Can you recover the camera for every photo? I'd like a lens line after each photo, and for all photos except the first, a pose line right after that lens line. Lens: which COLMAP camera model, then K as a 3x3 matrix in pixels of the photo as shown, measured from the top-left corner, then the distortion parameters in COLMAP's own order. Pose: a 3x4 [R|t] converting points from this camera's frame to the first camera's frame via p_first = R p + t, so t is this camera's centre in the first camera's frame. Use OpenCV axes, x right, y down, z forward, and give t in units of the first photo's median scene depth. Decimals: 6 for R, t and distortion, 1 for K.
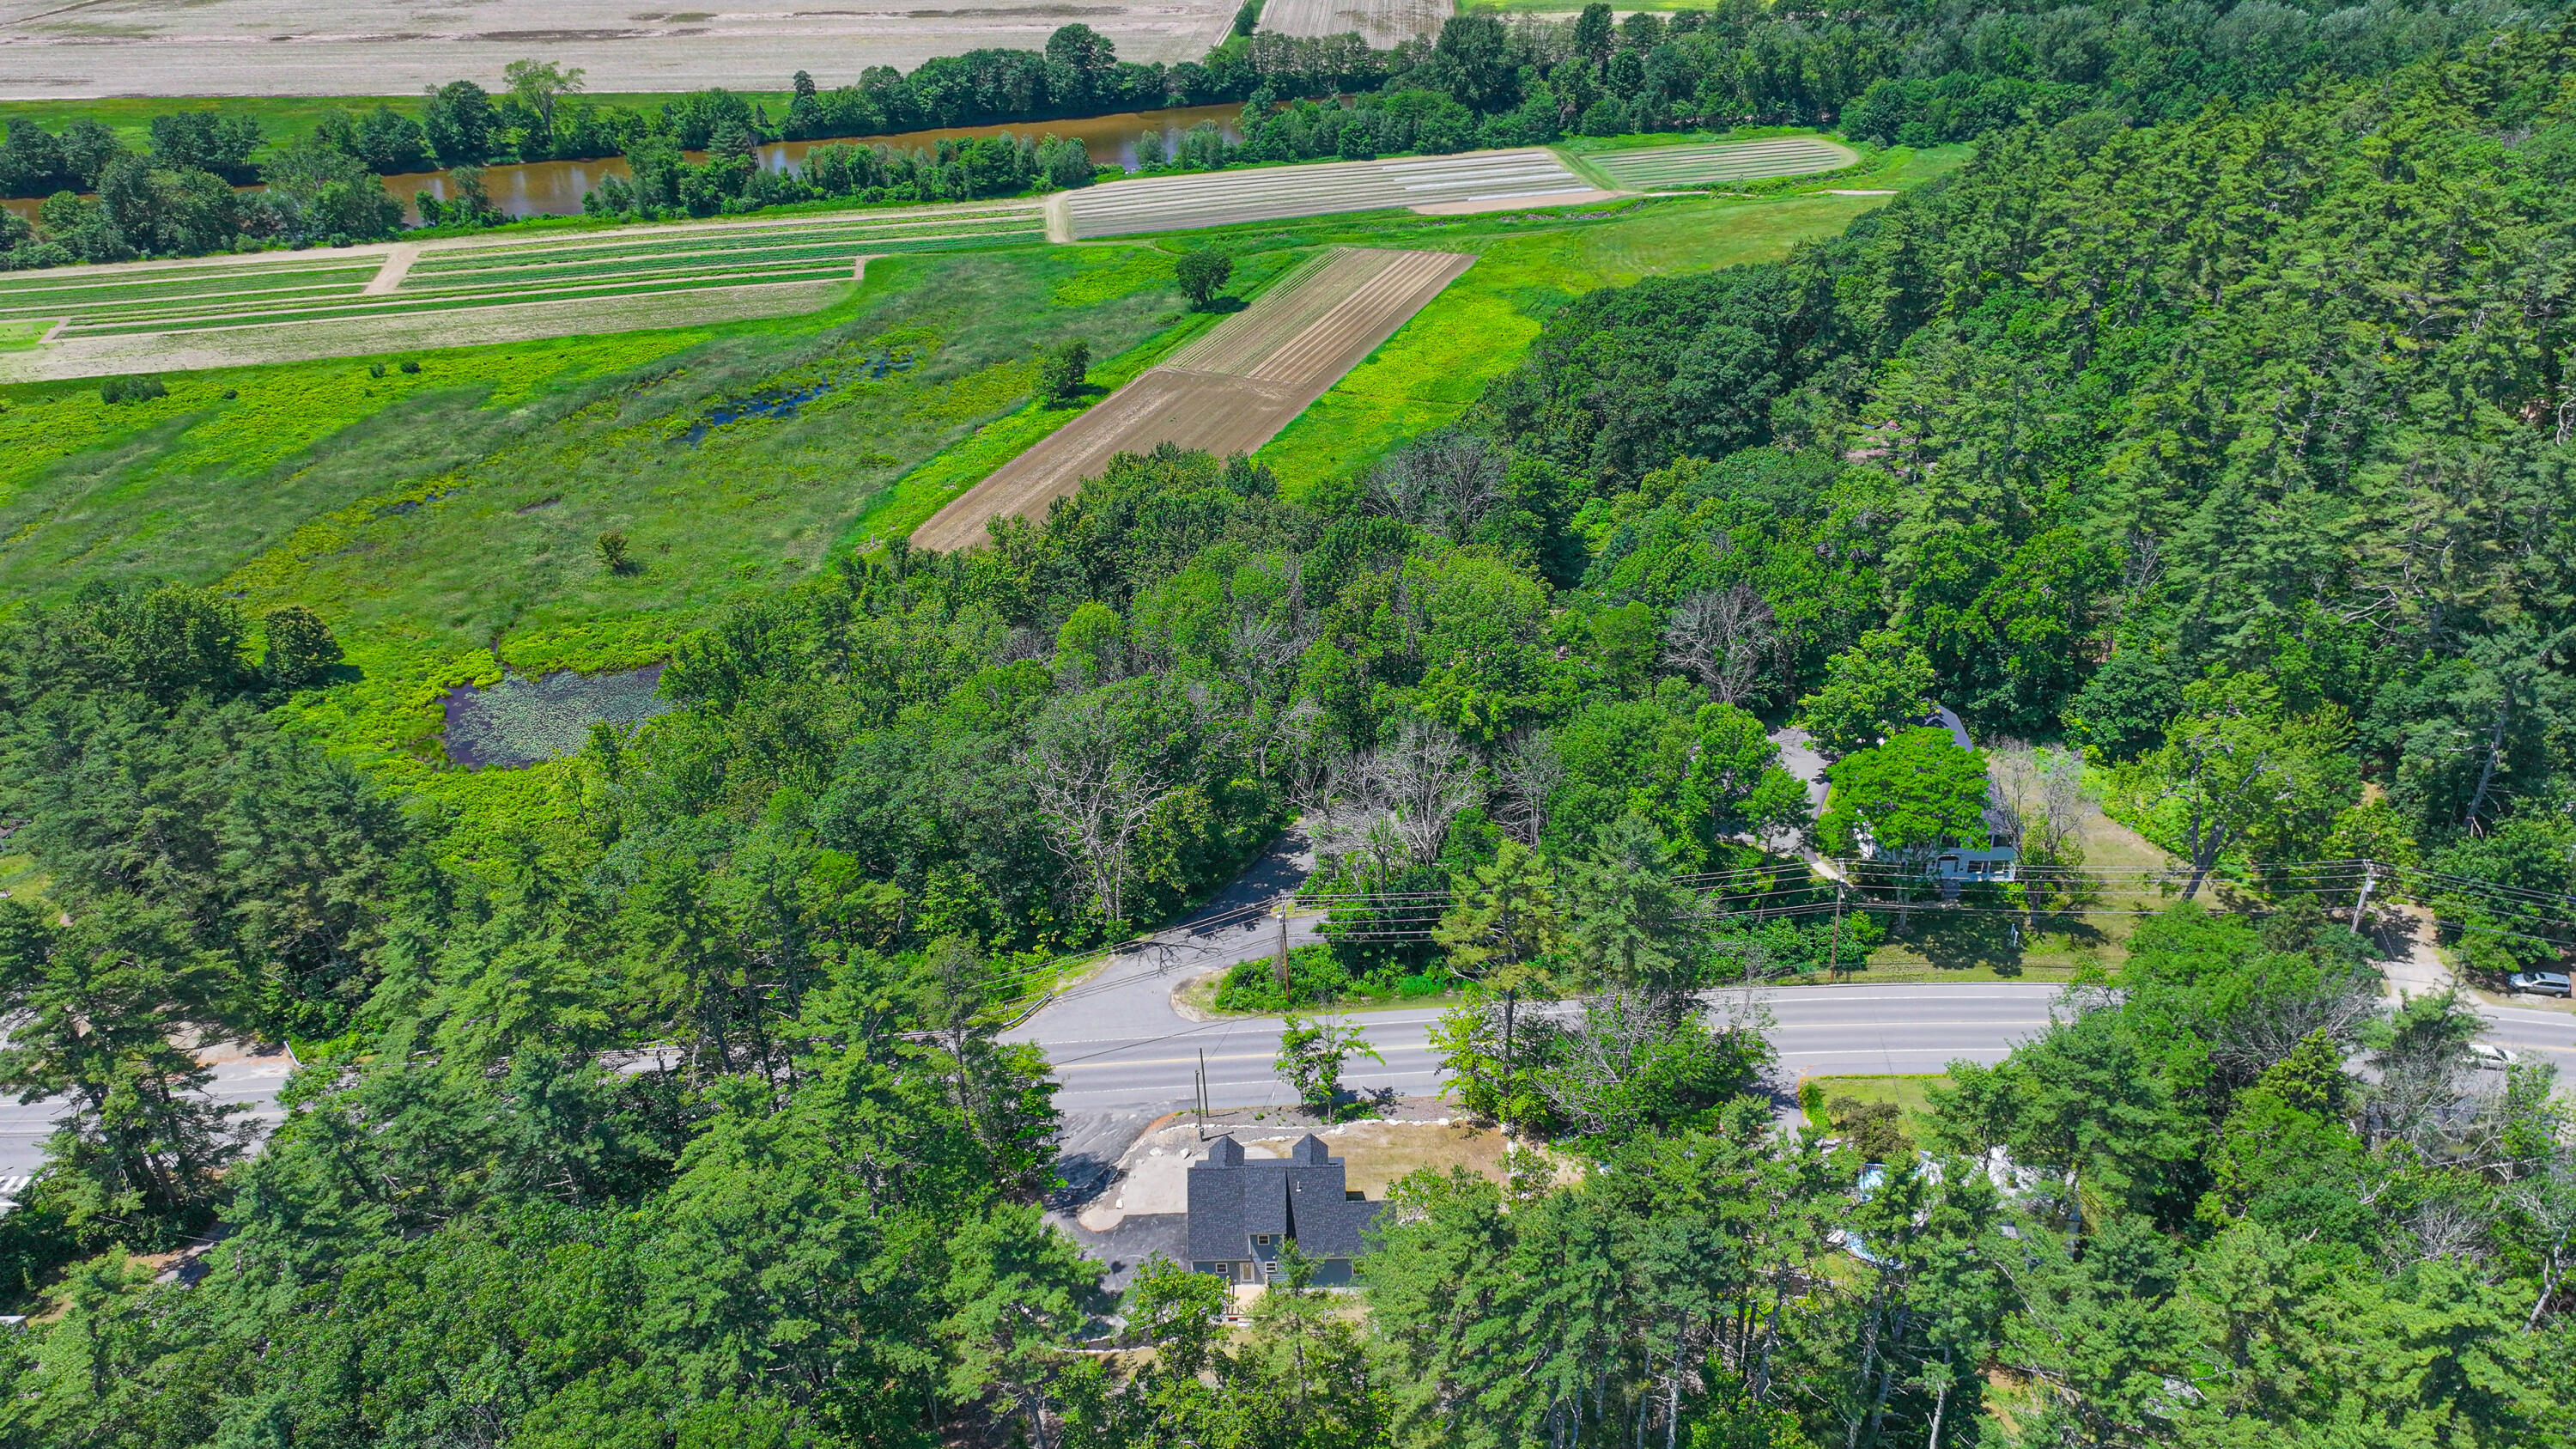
lens RADIAL K [[1858.7, 0, 1294.2], [0, 1858.7, 722.8], [0, 0, 1]] dist [0.000319, -0.003279]
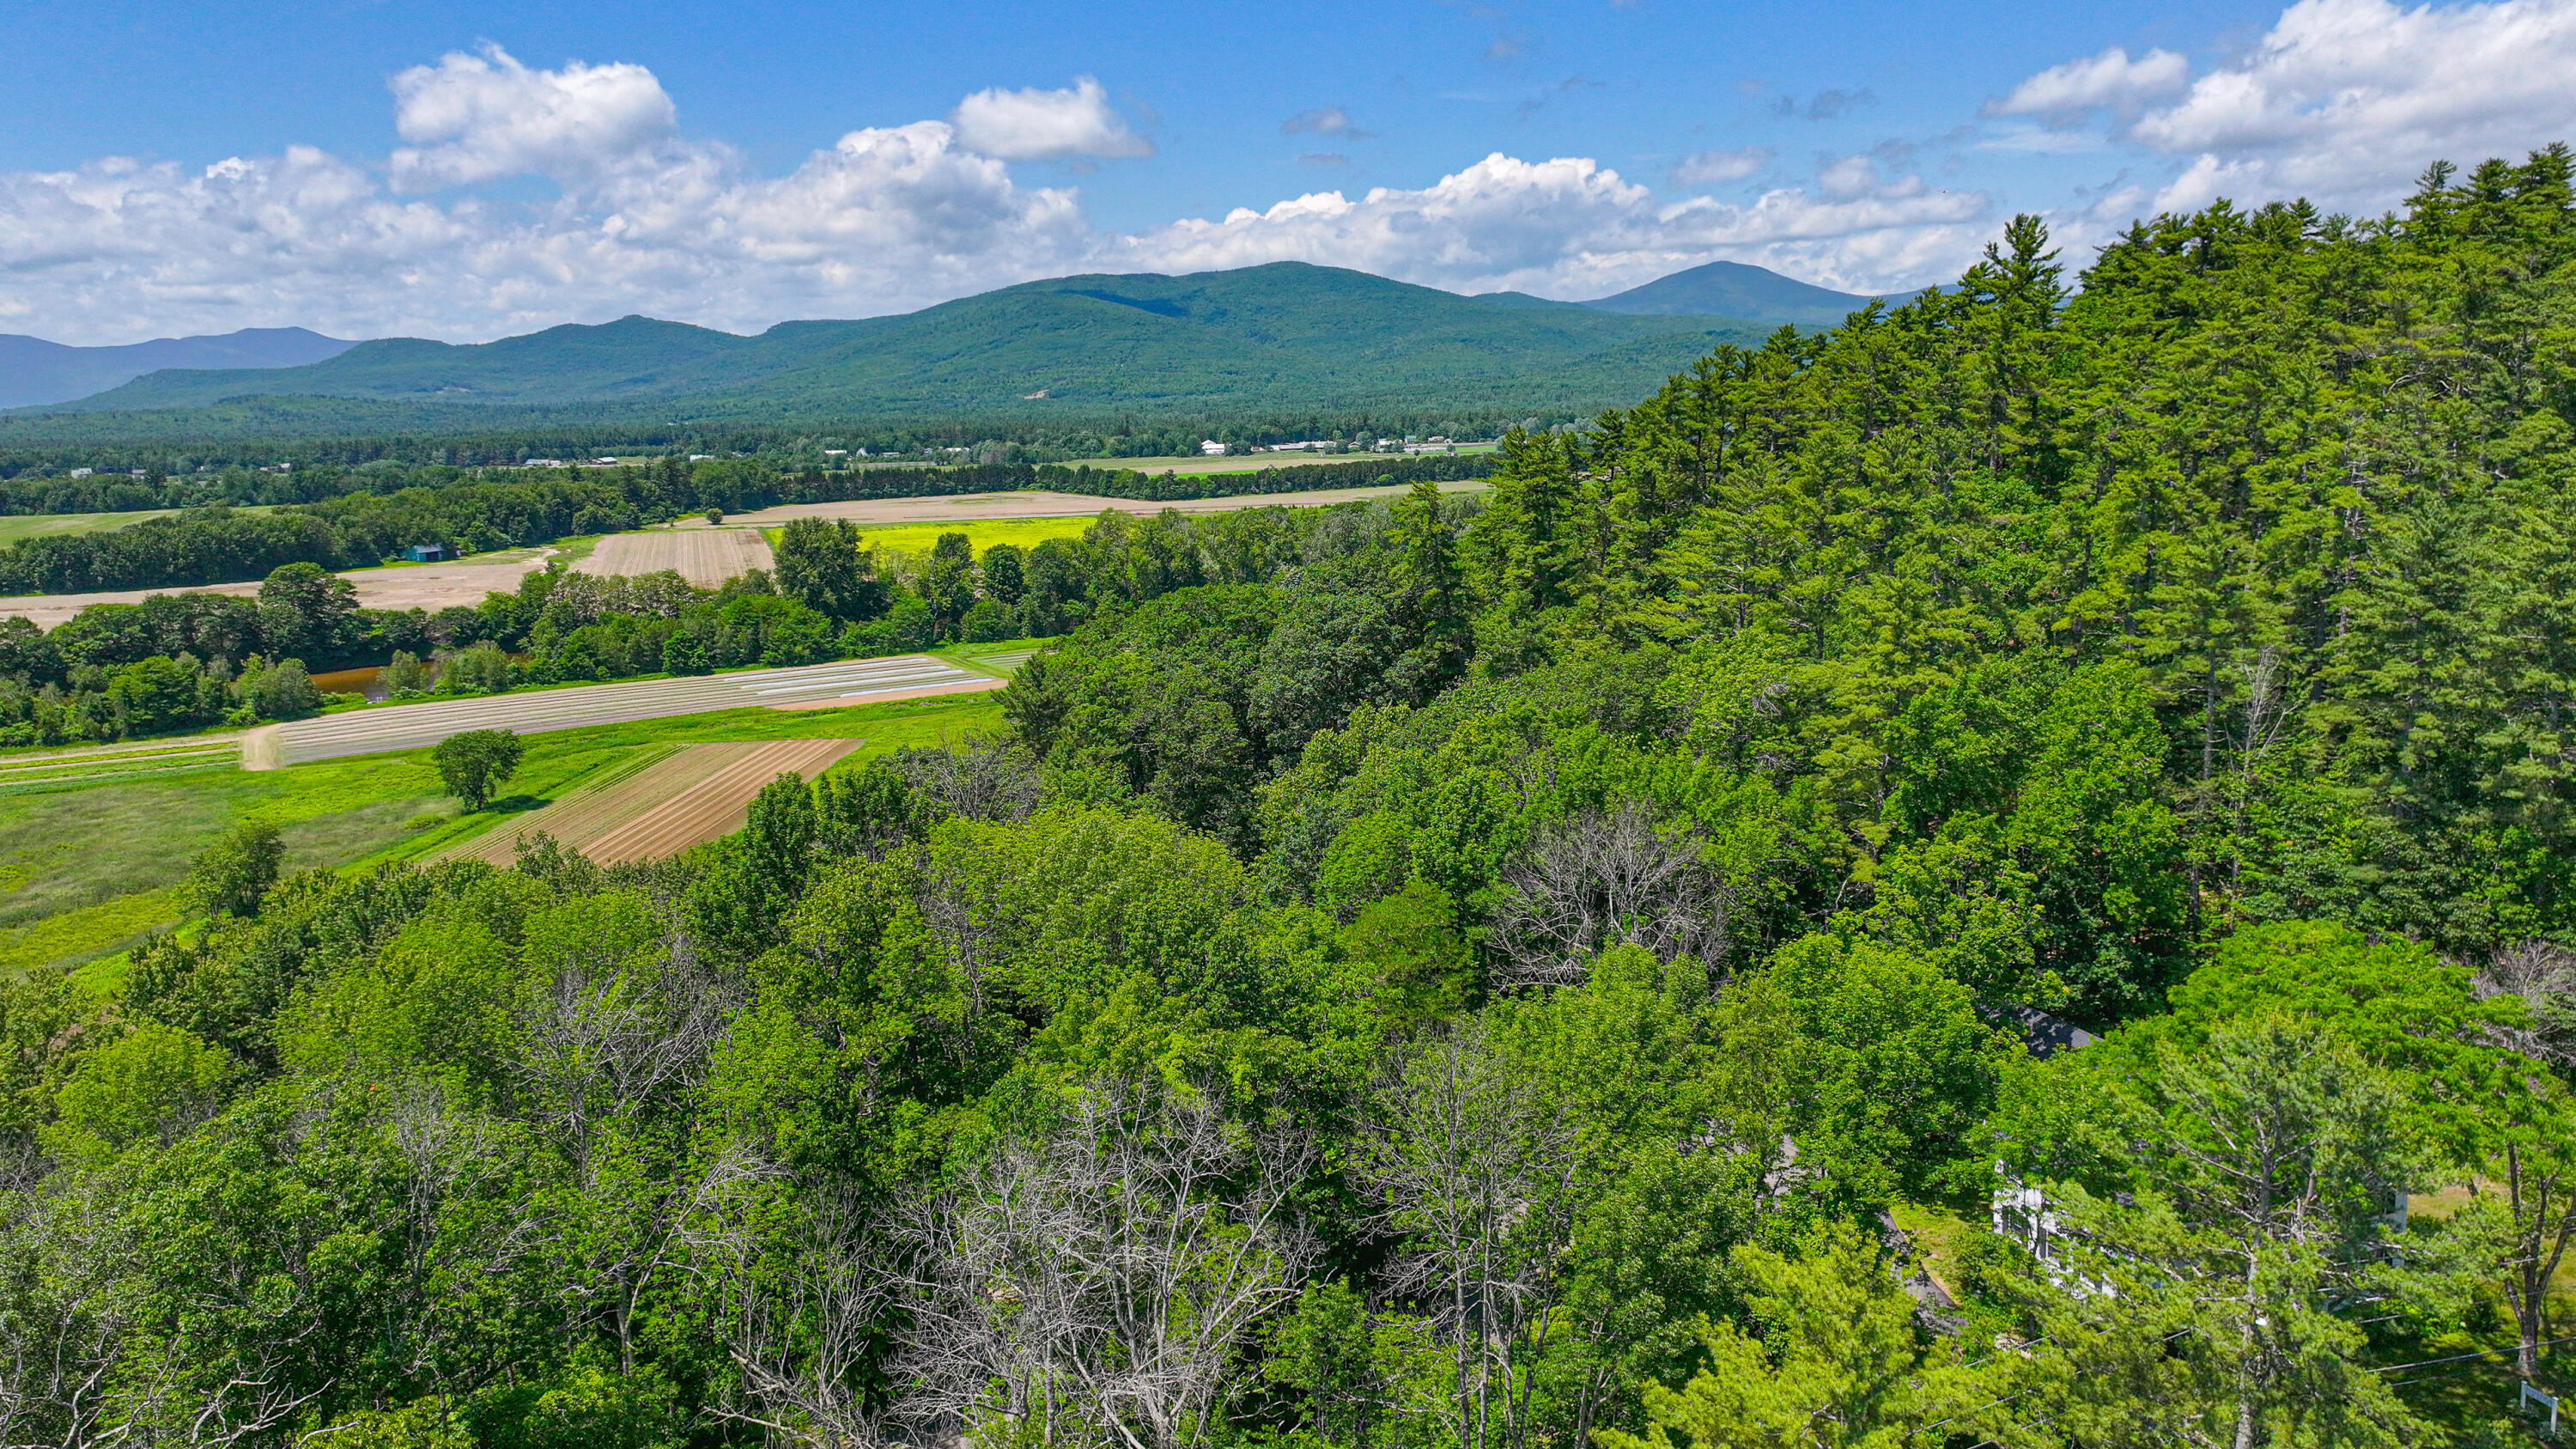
lens RADIAL K [[1880.4, 0, 1288.0], [0, 1880.4, 724.5], [0, 0, 1]] dist [0.013464, 0.002189]
pose [[0.936795, -0.050970, 0.346146, -0.006480], [0.168211, 0.933104, -0.317841, 0.018596], [-0.306790, 0.355977, 0.882701, 0.214241]]
